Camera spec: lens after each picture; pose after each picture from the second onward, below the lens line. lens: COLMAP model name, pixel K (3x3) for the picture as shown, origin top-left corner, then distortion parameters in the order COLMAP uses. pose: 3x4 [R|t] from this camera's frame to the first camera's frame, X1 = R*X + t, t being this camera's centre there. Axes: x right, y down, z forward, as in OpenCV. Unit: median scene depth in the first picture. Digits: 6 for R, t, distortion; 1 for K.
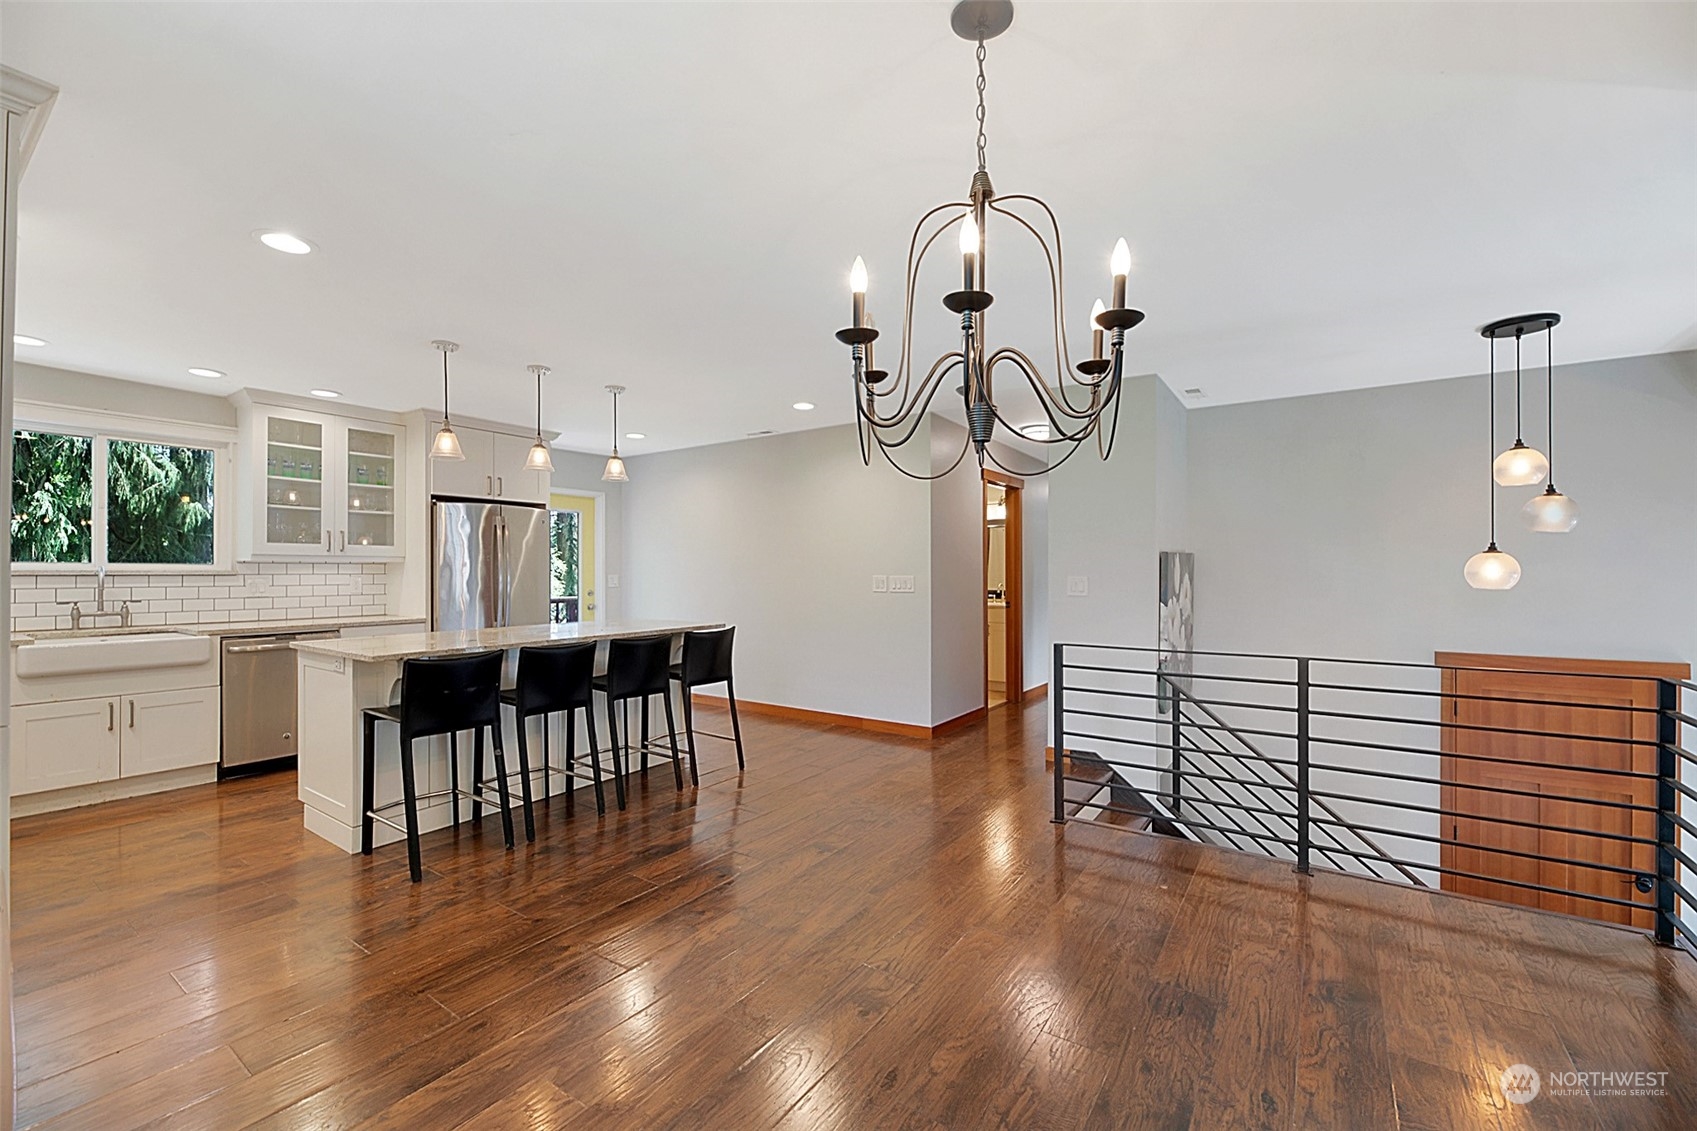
lens RADIAL K [[691.3, 0, 841.9], [0, 691.3, 570.8], [0, 0, 1]] dist [-0.002783, -0.000814]
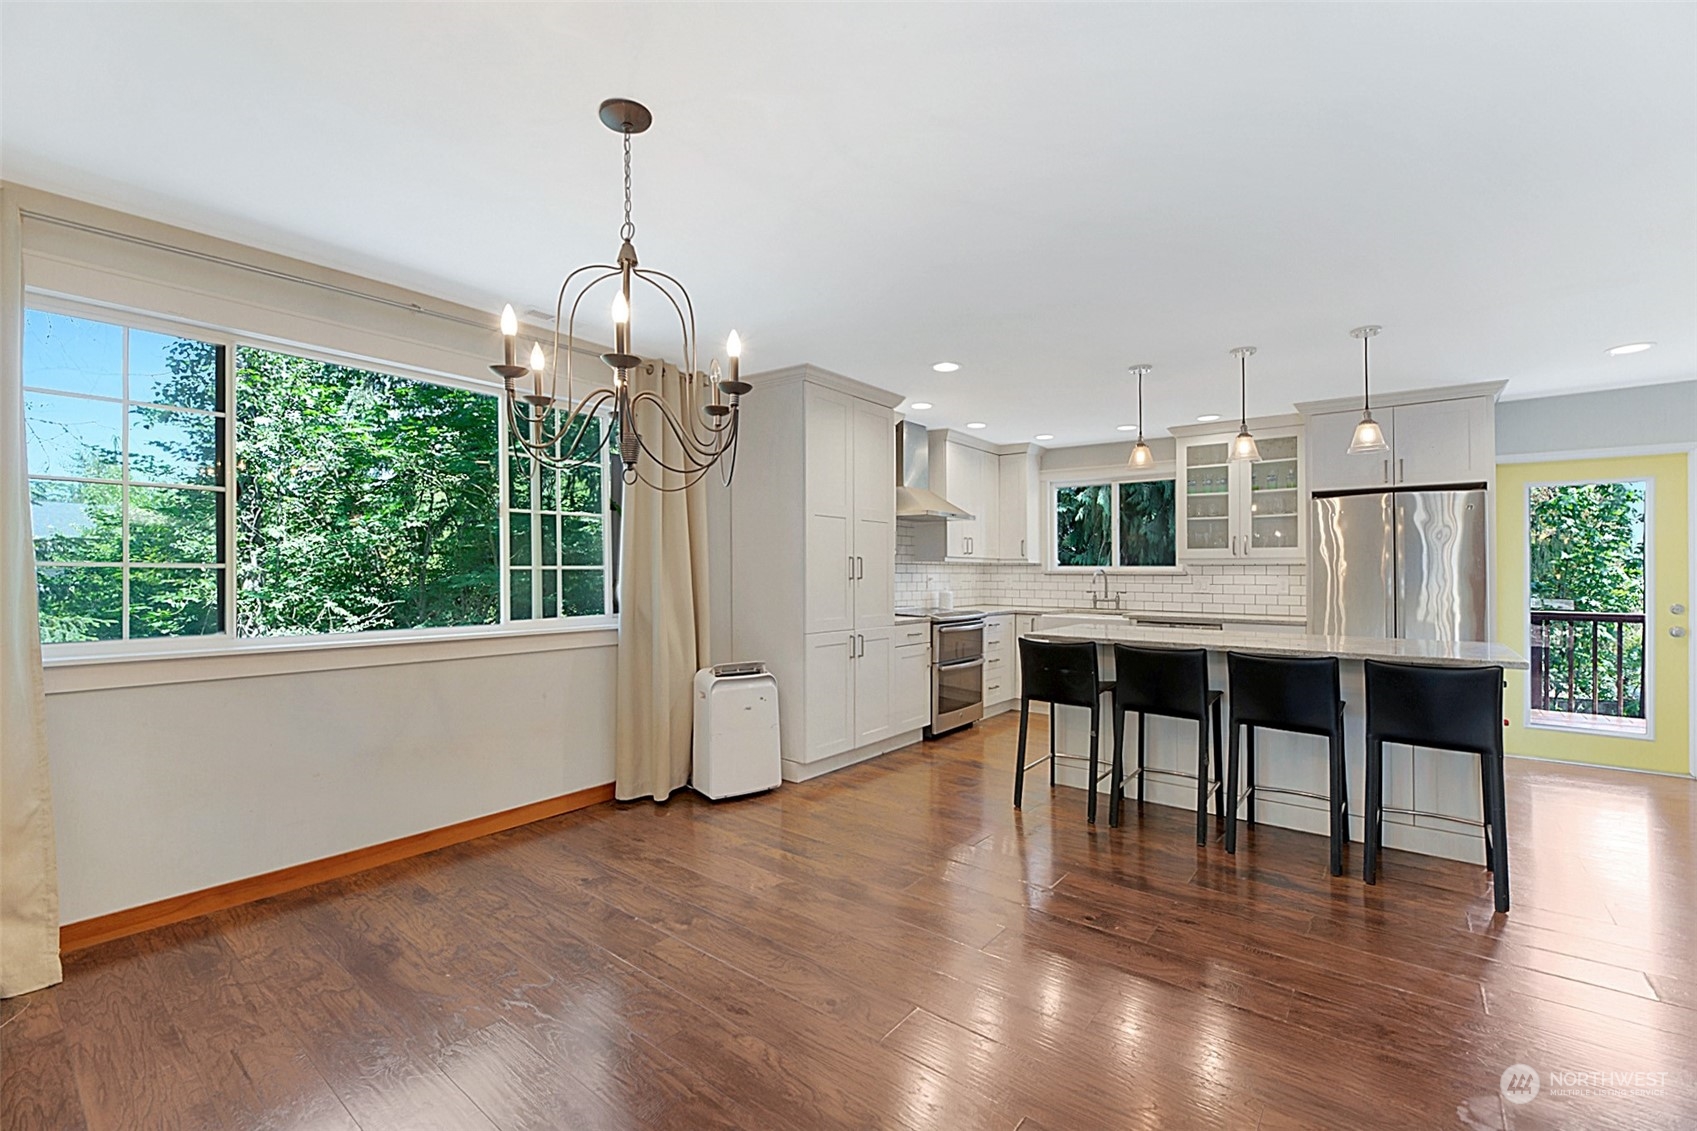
lens RADIAL K [[691.3, 0, 841.9], [0, 691.3, 570.8], [0, 0, 1]] dist [-0.002783, -0.000814]
pose [[-0.045577, 0.003944, -0.998953, 0.428809], [-0.002431, 0.999989, 0.004059, -0.005083], [0.998958, 0.002614, -0.045567, 0.433421]]
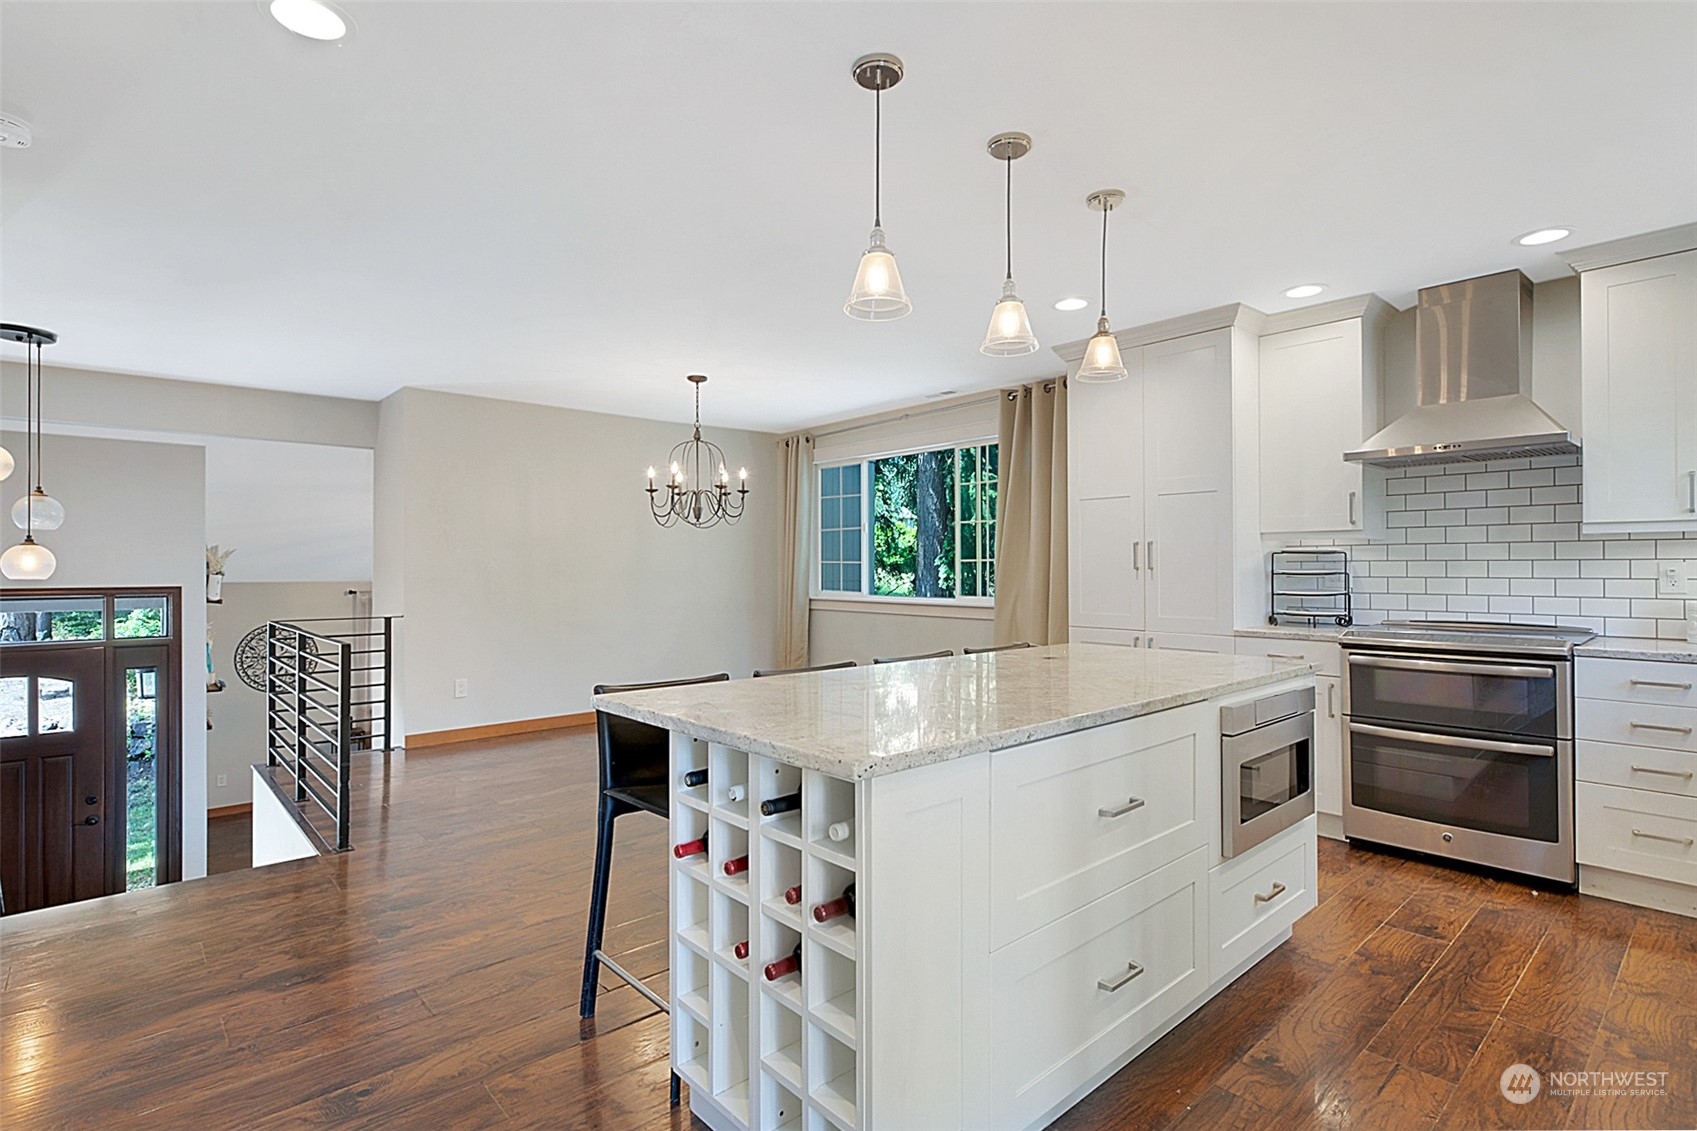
lens RADIAL K [[827.3, 0, 854.9], [0, 827.3, 563.6], [0, 0, 1]] dist [-0.000310, -0.000043]
pose [[-0.980316, 0.010301, 0.197166, -0.397796], [0.009519, 0.999943, -0.004918, 0.005330], [-0.197205, -0.002944, -0.980358, 1.394798]]
